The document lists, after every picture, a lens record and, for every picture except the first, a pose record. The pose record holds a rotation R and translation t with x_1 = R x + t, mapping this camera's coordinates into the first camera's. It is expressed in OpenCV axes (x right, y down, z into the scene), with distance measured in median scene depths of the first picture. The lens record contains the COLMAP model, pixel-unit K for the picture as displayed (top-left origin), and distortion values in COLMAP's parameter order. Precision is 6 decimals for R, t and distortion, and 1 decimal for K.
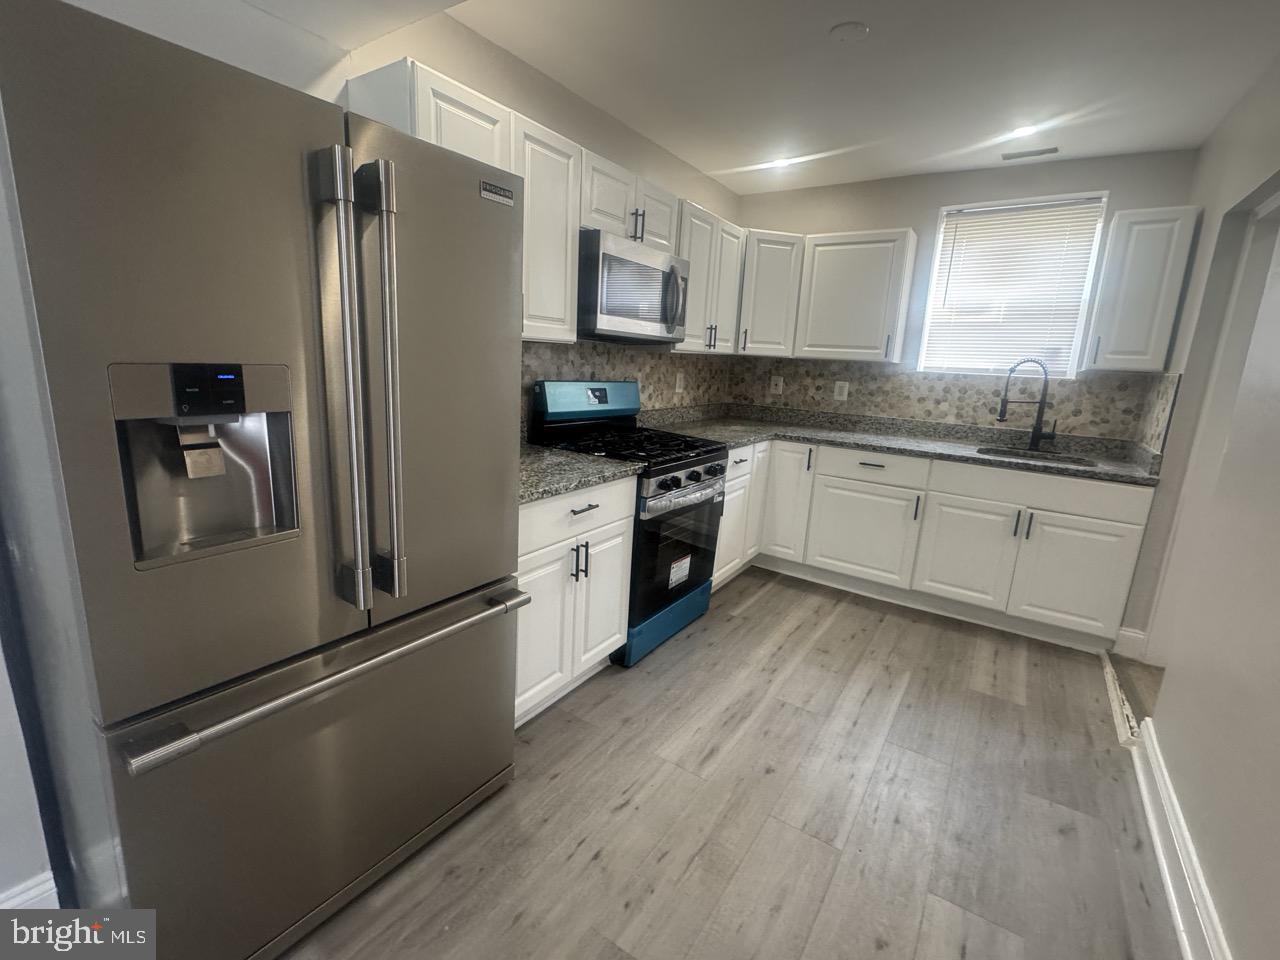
lens RADIAL K [[580.9, 0, 640.0], [0, 580.9, 480.0], [0, 0, 1]] dist [-0.002111, 0.000197]
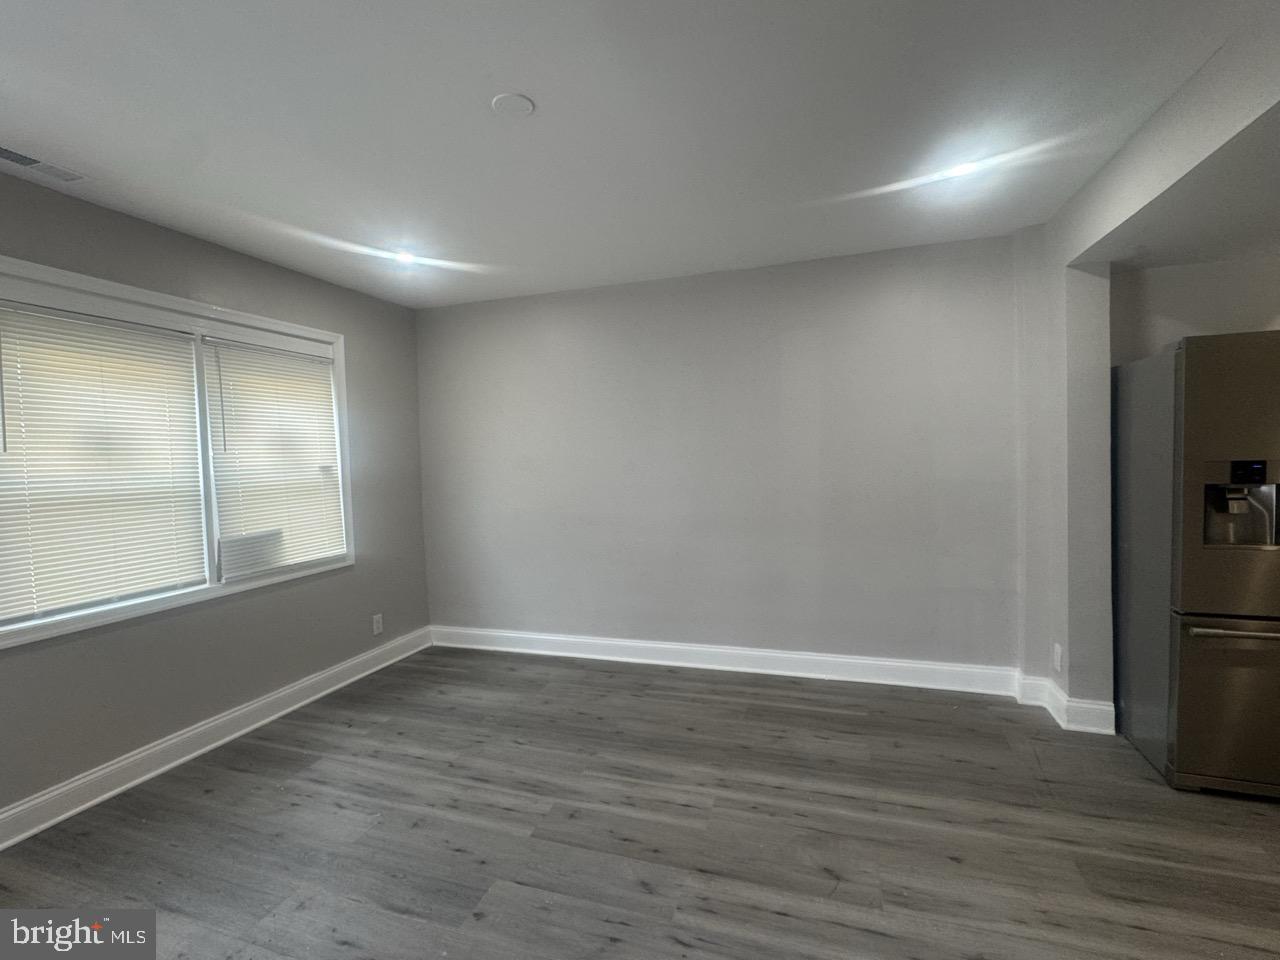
lens RADIAL K [[582.5, 0, 640.0], [0, 582.5, 480.0], [0, 0, 1]] dist [-0.002611, 0.000028]
pose [[0.257734, -0.019261, -0.966024, 0.548126], [-0.163078, 0.984591, -0.063141, 0.263412], [0.952354, 0.173810, 0.250621, -1.195179]]
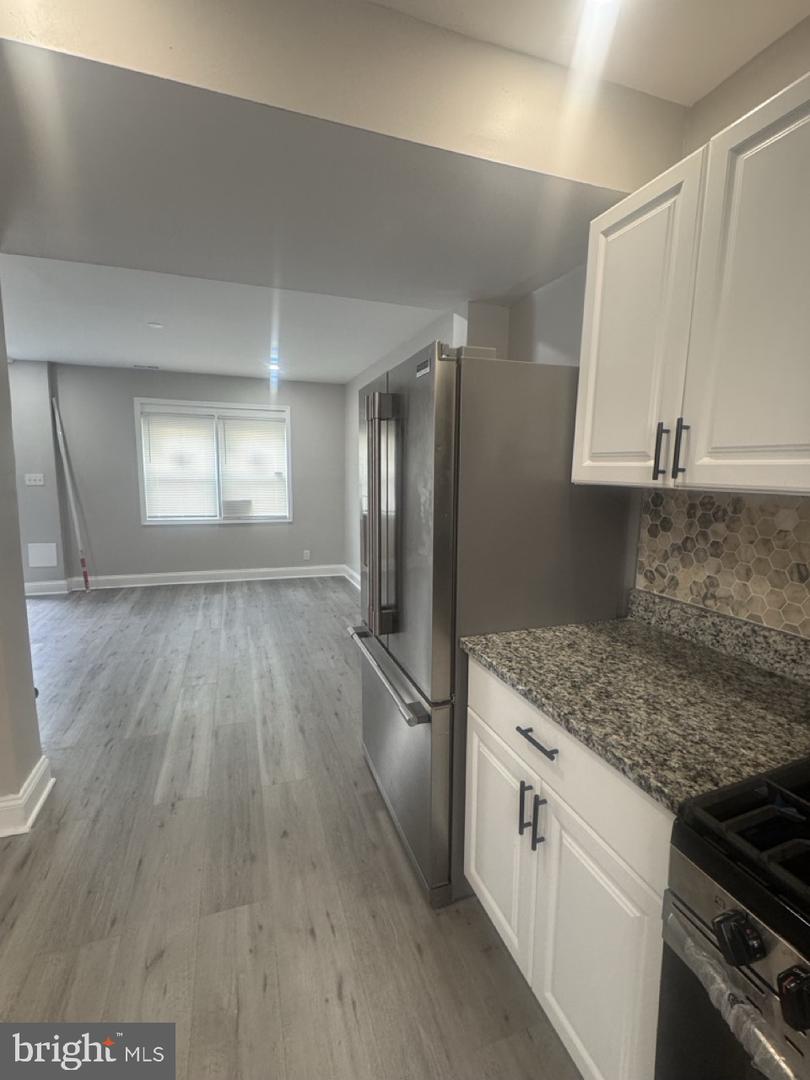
lens RADIAL K [[490.1, 0, 405.0], [0, 490.1, 540.0], [0, 0, 1]] dist [-0.002111, 0.000197]
pose [[-0.604028, 0.049676, -0.795414, 0.602667], [-0.213693, 0.951413, 0.221695, -0.364217], [0.767780, 0.303884, -0.564065, 1.633543]]
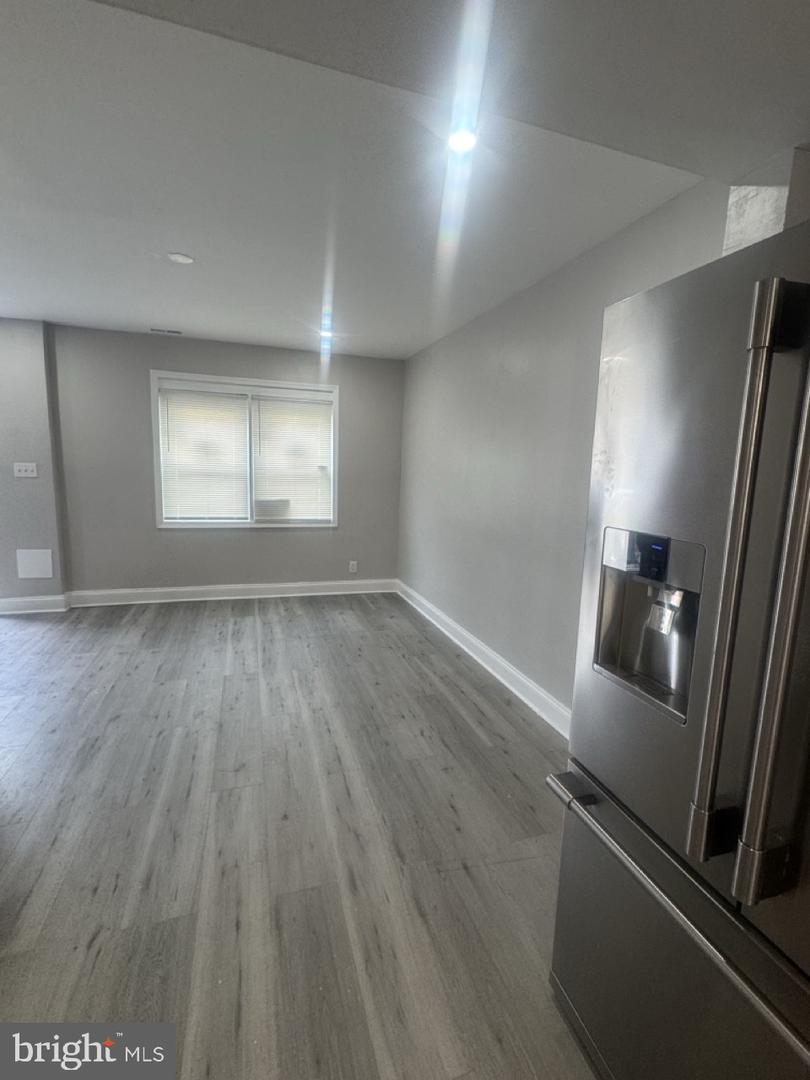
lens RADIAL K [[490.1, 0, 405.0], [0, 490.1, 540.0], [0, 0, 1]] dist [-0.002111, 0.000197]
pose [[-0.623886, 0.044391, -0.780253, 0.227459], [-0.229826, 0.943817, 0.237465, -0.211956], [0.746958, 0.327473, -0.578632, 0.827191]]
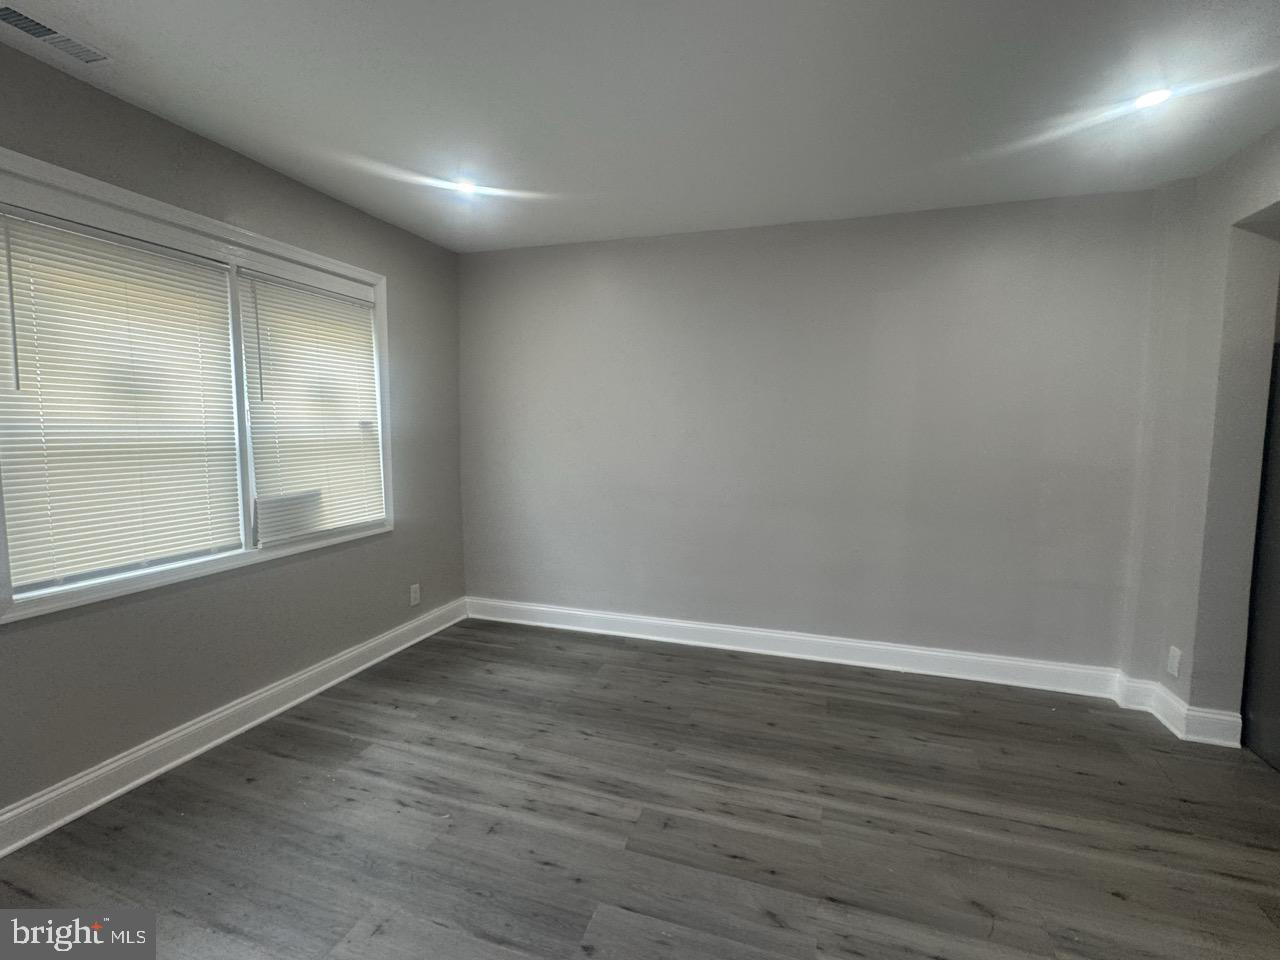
lens RADIAL K [[580.9, 0, 640.0], [0, 580.9, 480.0], [0, 0, 1]] dist [-0.002111, 0.000197]
pose [[0.265644, 0.041202, -0.963190, 0.257427], [-0.199790, 0.979750, -0.013191, 0.304922], [0.943142, 0.195940, 0.268496, -1.420191]]
